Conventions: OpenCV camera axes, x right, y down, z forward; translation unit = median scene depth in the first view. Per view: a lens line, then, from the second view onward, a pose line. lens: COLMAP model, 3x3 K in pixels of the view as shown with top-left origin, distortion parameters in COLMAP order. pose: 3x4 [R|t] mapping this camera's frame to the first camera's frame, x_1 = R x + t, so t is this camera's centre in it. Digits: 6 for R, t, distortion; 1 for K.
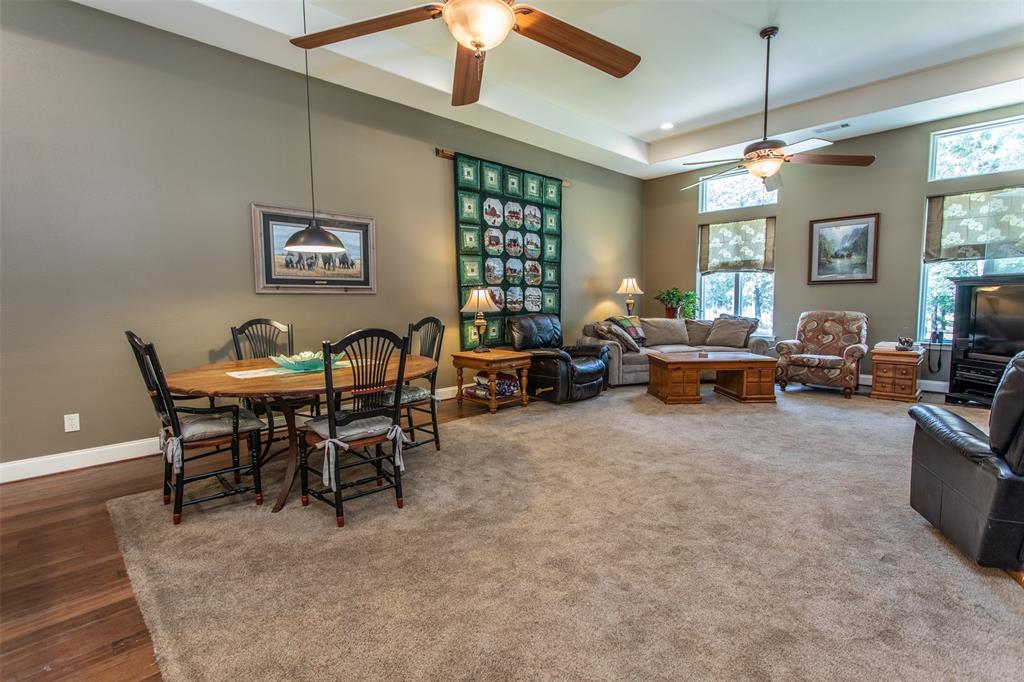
lens RADIAL K [[484.1, 0, 512.0], [0, 484.1, 341.0], [0, 0, 1]] dist [0.004473, 0.001350]
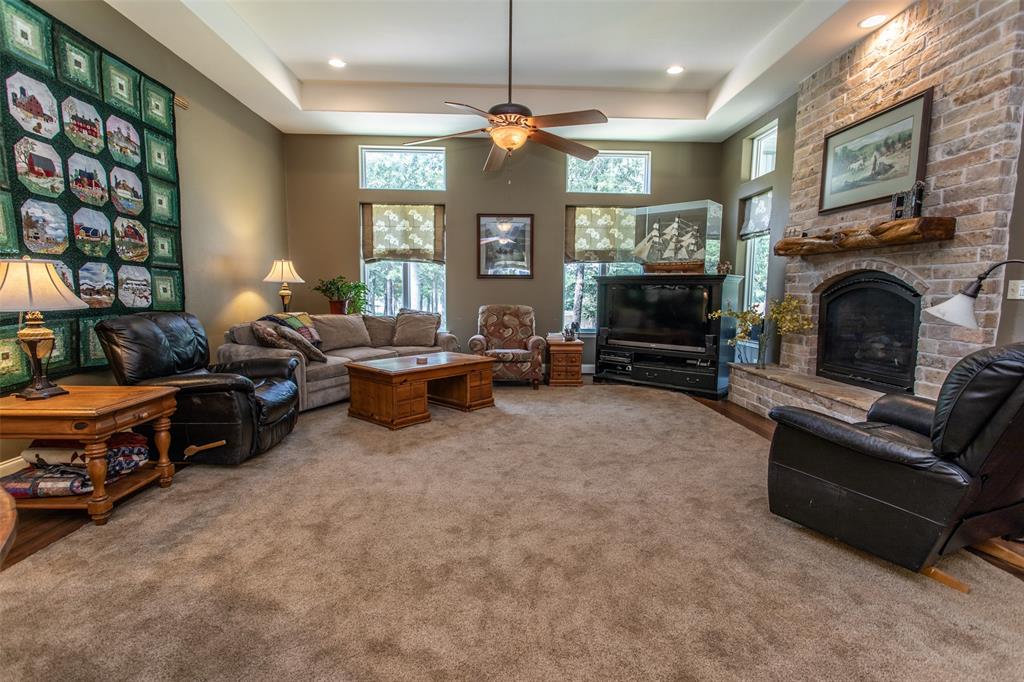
lens RADIAL K [[484.1, 0, 512.0], [0, 484.1, 341.0], [0, 0, 1]] dist [0.004473, 0.001350]
pose [[0.675727, -0.059528, 0.734744, -0.085291], [0.047500, 0.998179, 0.037186, -0.023063], [-0.735620, 0.009773, 0.677324, 0.298804]]
